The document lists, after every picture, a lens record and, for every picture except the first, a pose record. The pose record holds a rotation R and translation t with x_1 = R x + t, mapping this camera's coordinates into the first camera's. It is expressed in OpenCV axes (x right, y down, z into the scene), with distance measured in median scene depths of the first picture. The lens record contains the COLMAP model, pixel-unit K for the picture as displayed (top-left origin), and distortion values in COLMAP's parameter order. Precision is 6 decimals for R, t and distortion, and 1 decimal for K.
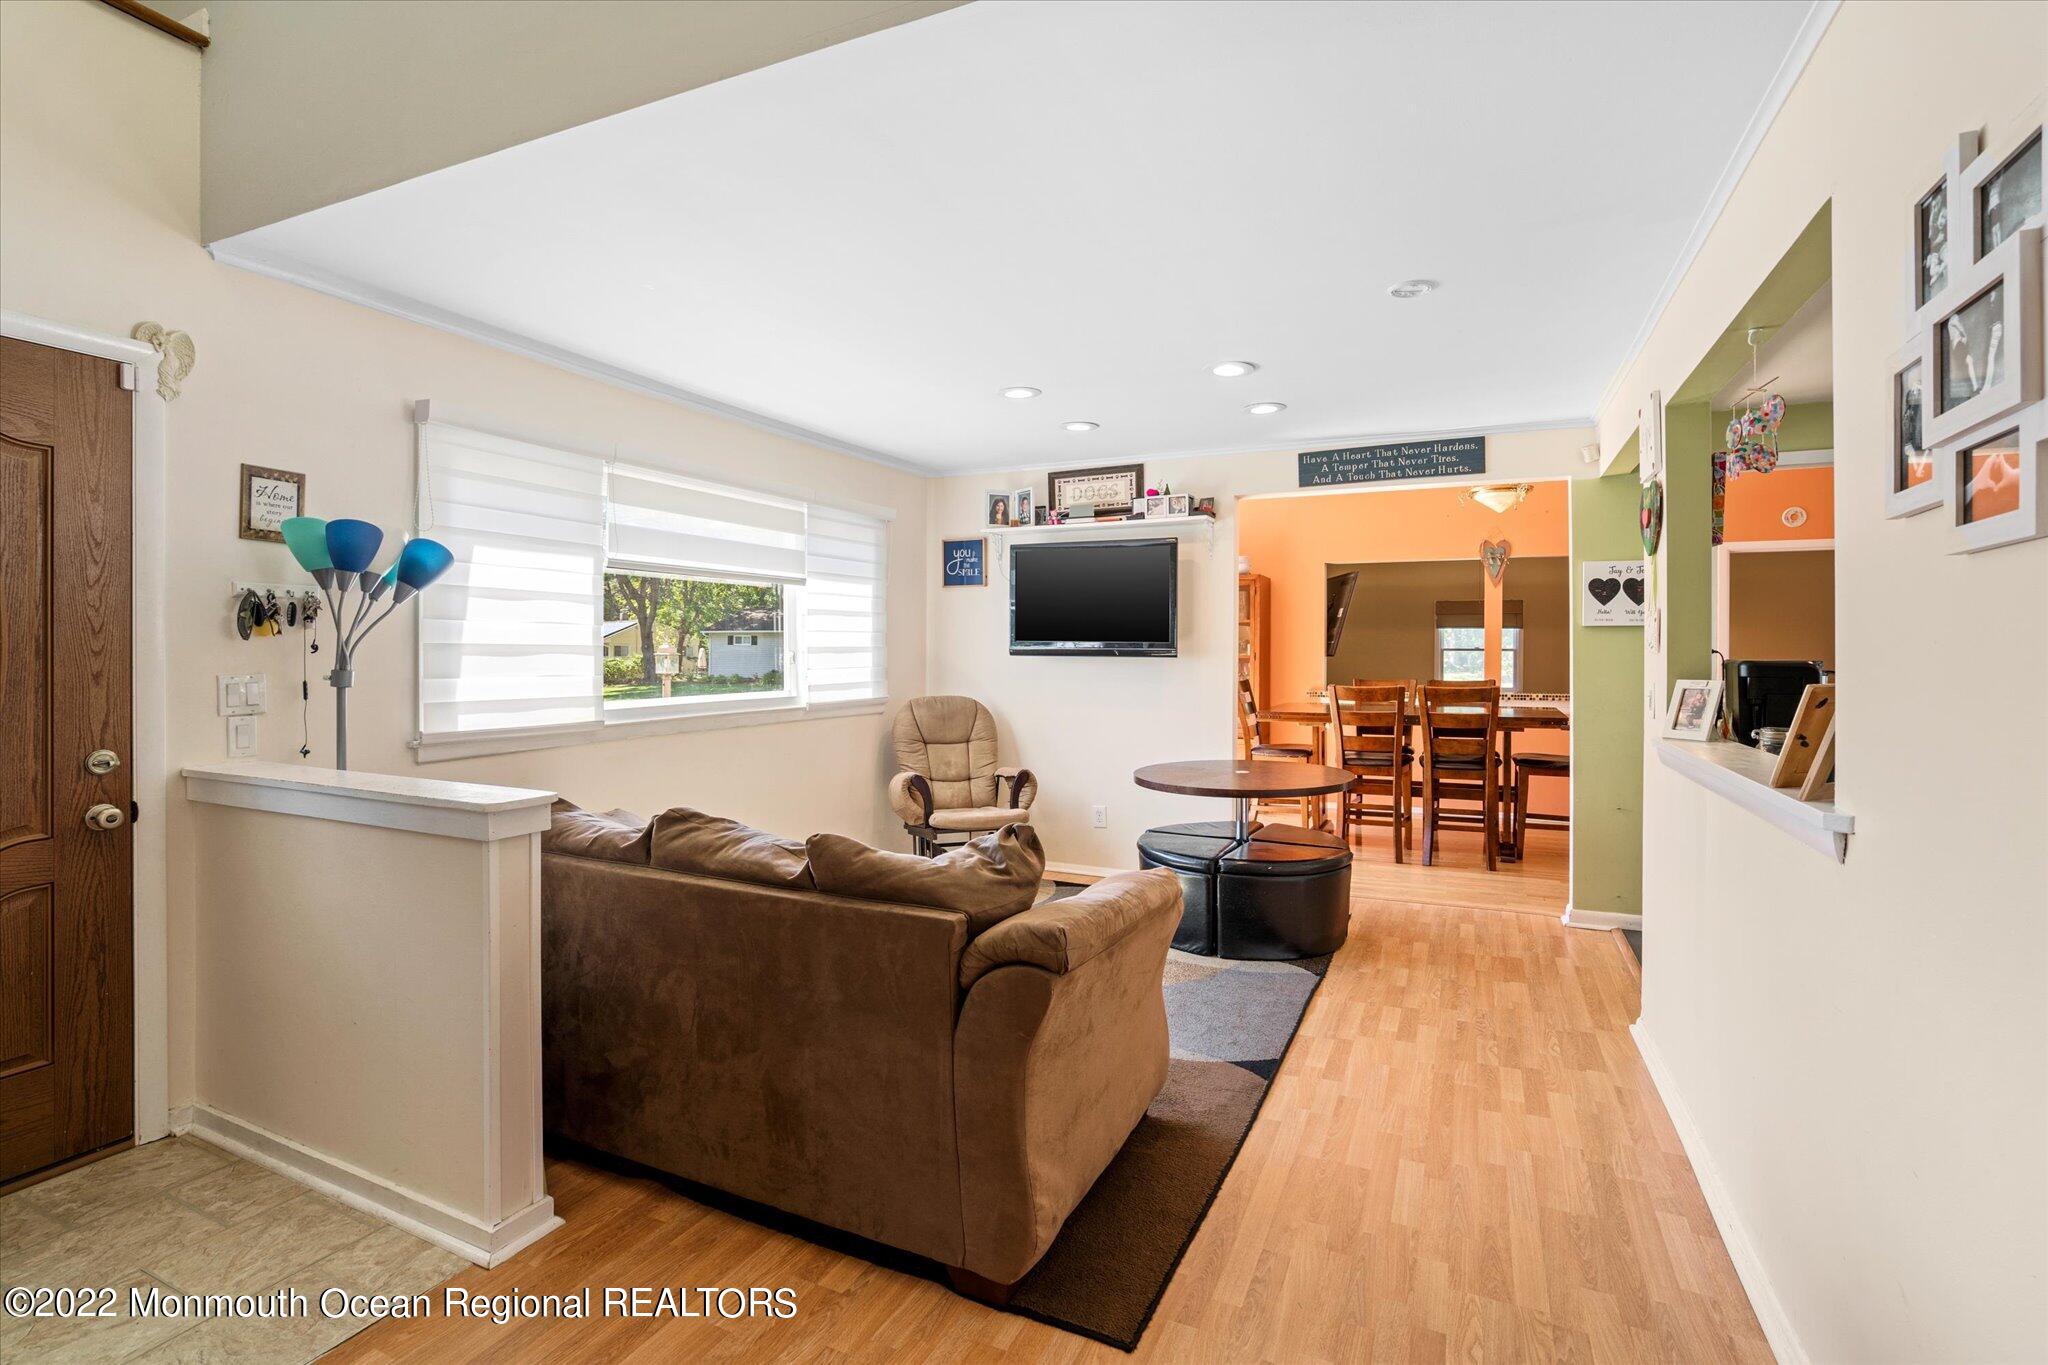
lens RADIAL K [[967.8, 0, 1022.9], [0, 967.8, 647.5], [0, 0, 1]] dist [-0.012986, 0.004595]
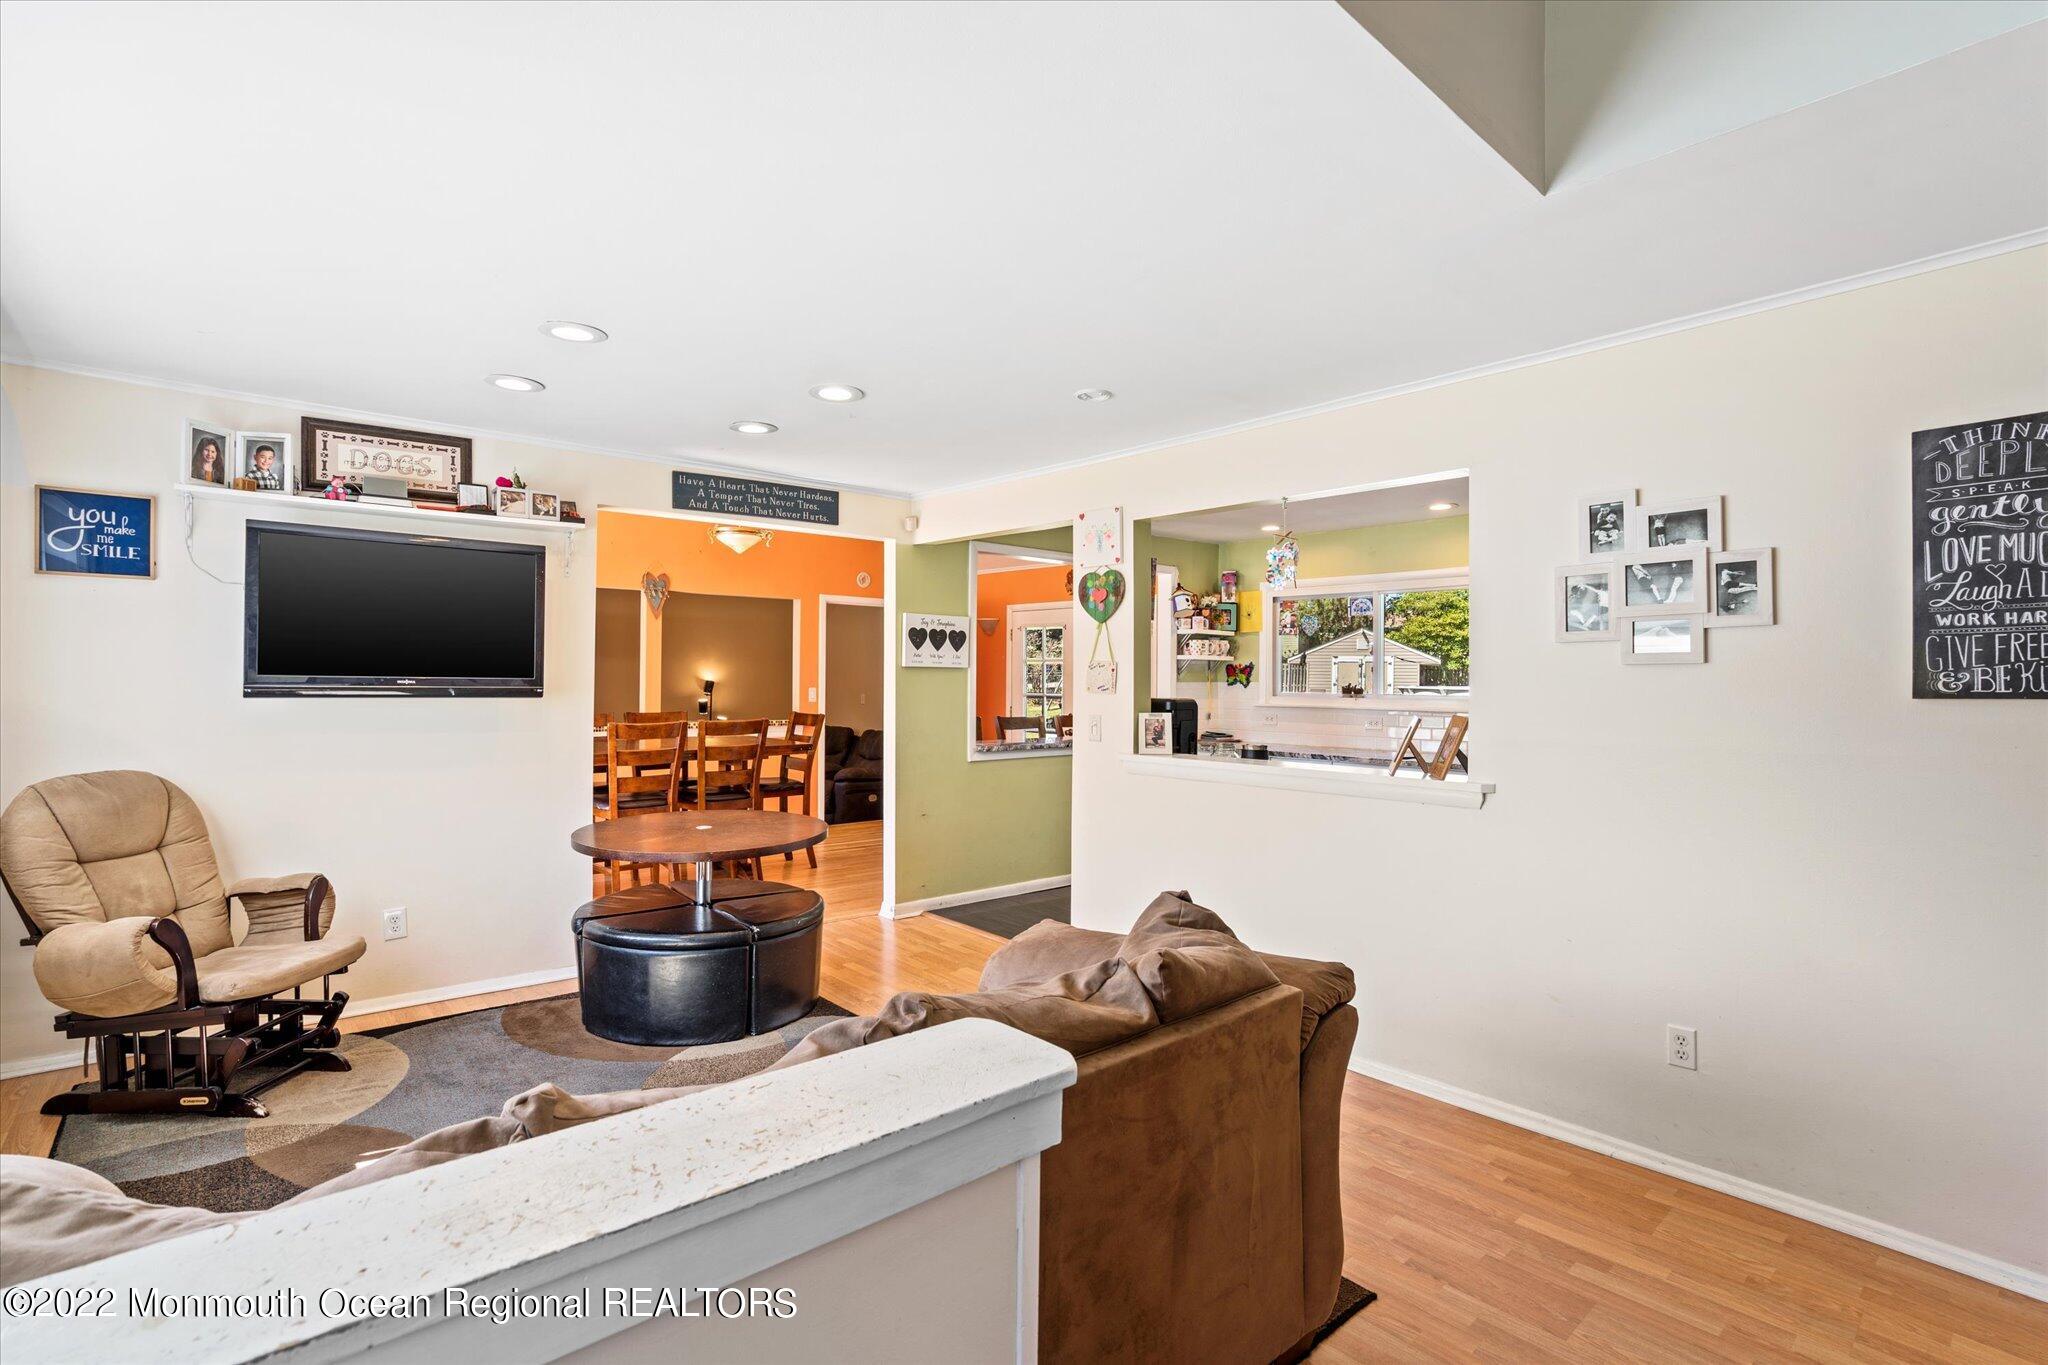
lens RADIAL K [[967.8, 0, 1021.7], [0, 967.8, 674.6], [0, 0, 1]] dist [-0.012986, 0.004595]
pose [[0.419337, 0.001912, 0.907829, -0.384732], [-0.010805, 0.999937, 0.002885, -0.014633], [-0.907766, -0.011018, 0.419332, 0.306935]]
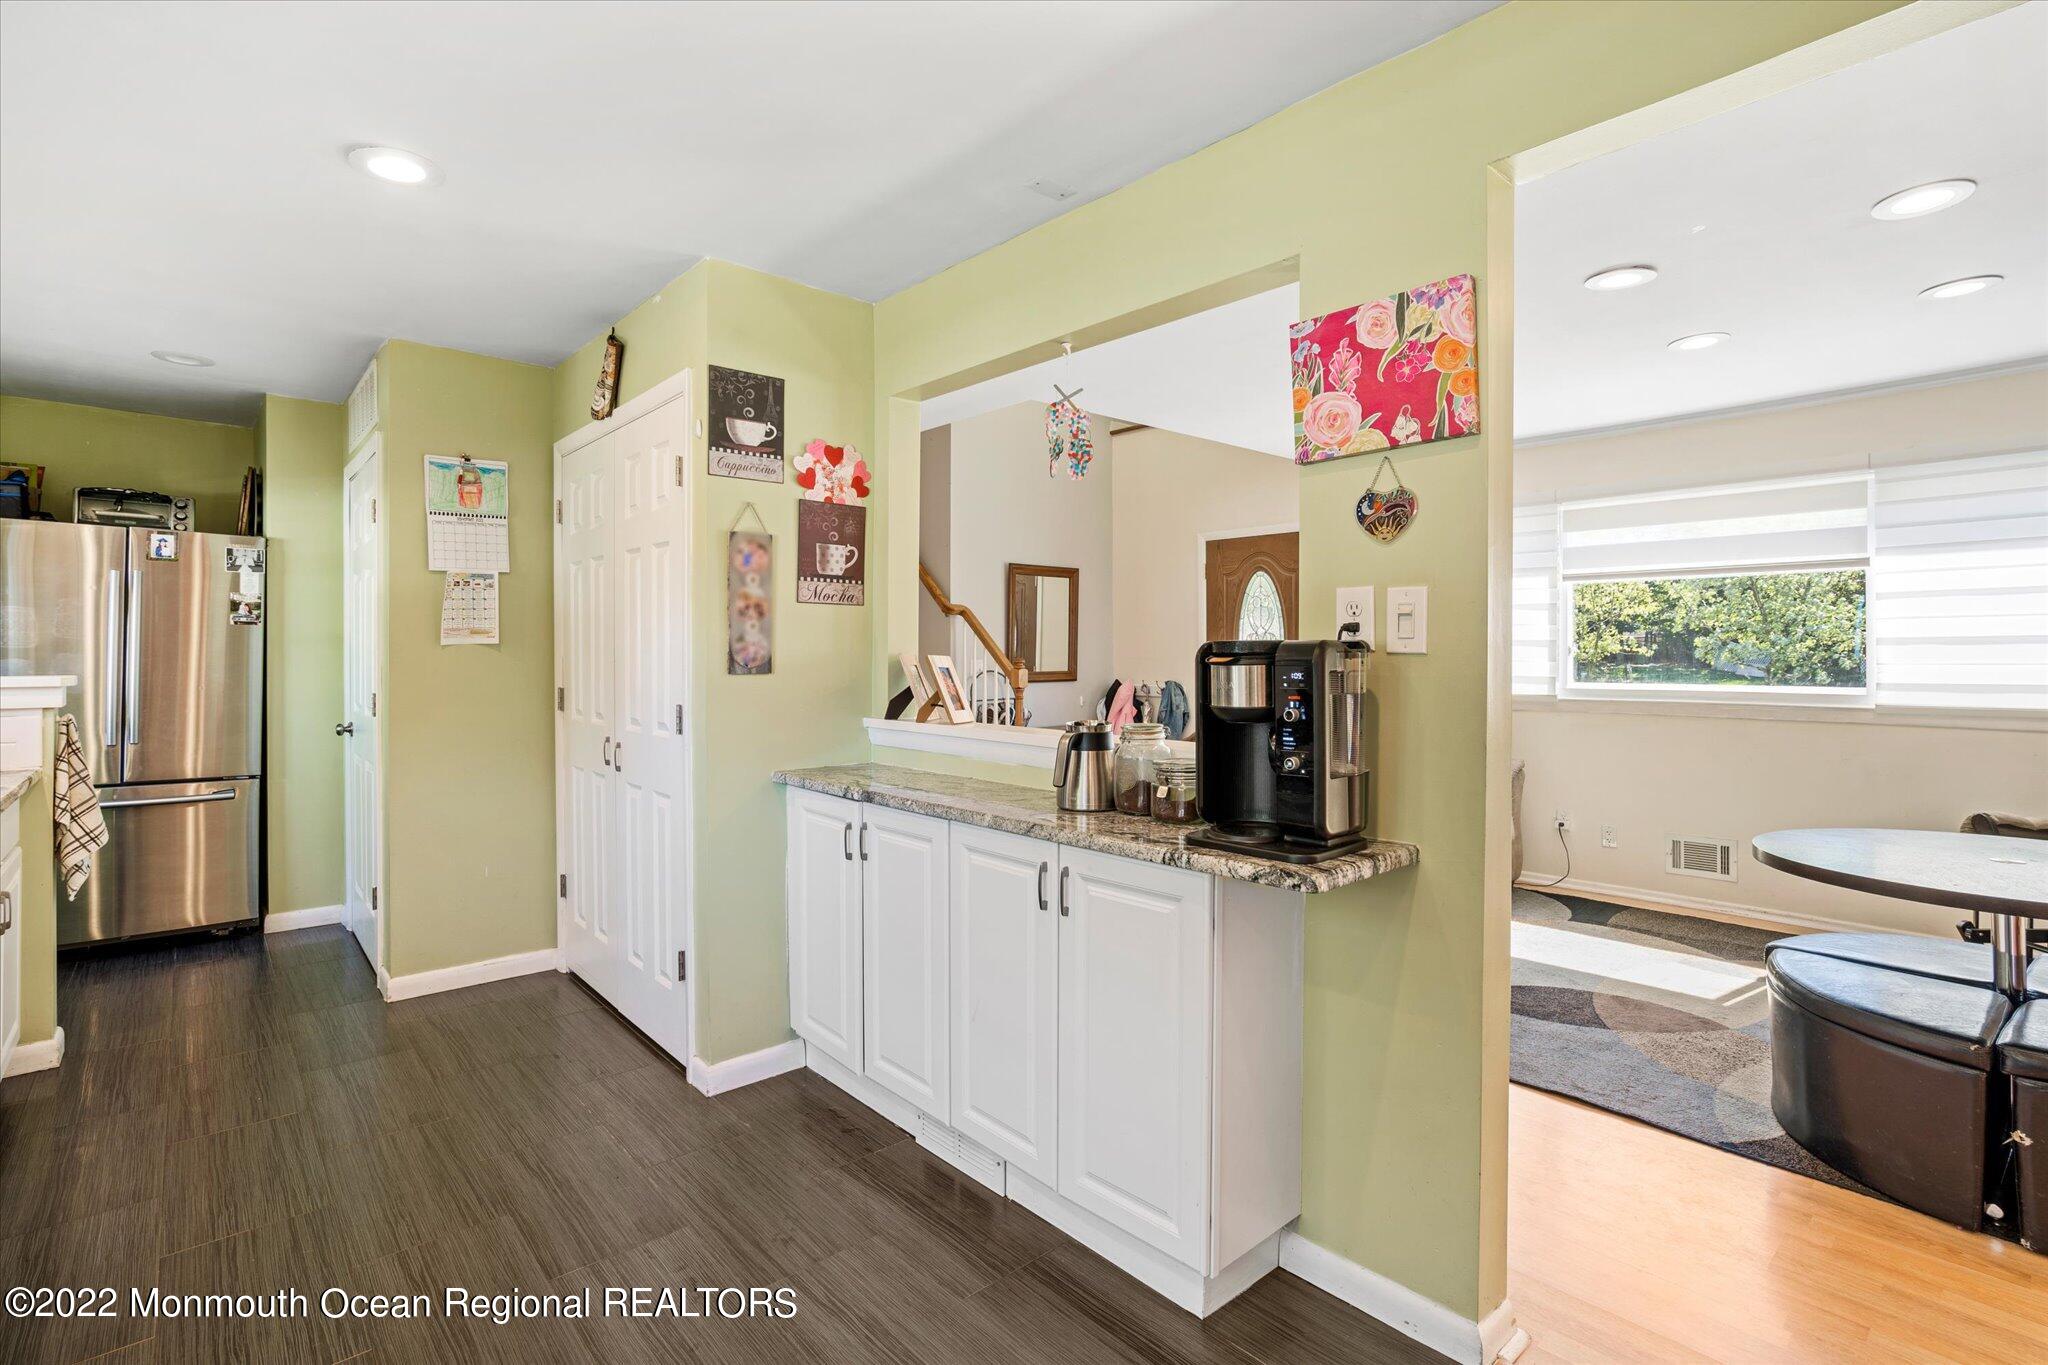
lens RADIAL K [[967.8, 0, 1033.2], [0, 967.8, 645.8], [0, 0, 1]] dist [-0.012986, 0.004595]
pose [[-0.393488, -0.006790, -0.919305, 0.766546], [0.002587, 0.999961, -0.008493, 0.010469], [0.919326, -0.005720, -0.393455, 0.598168]]
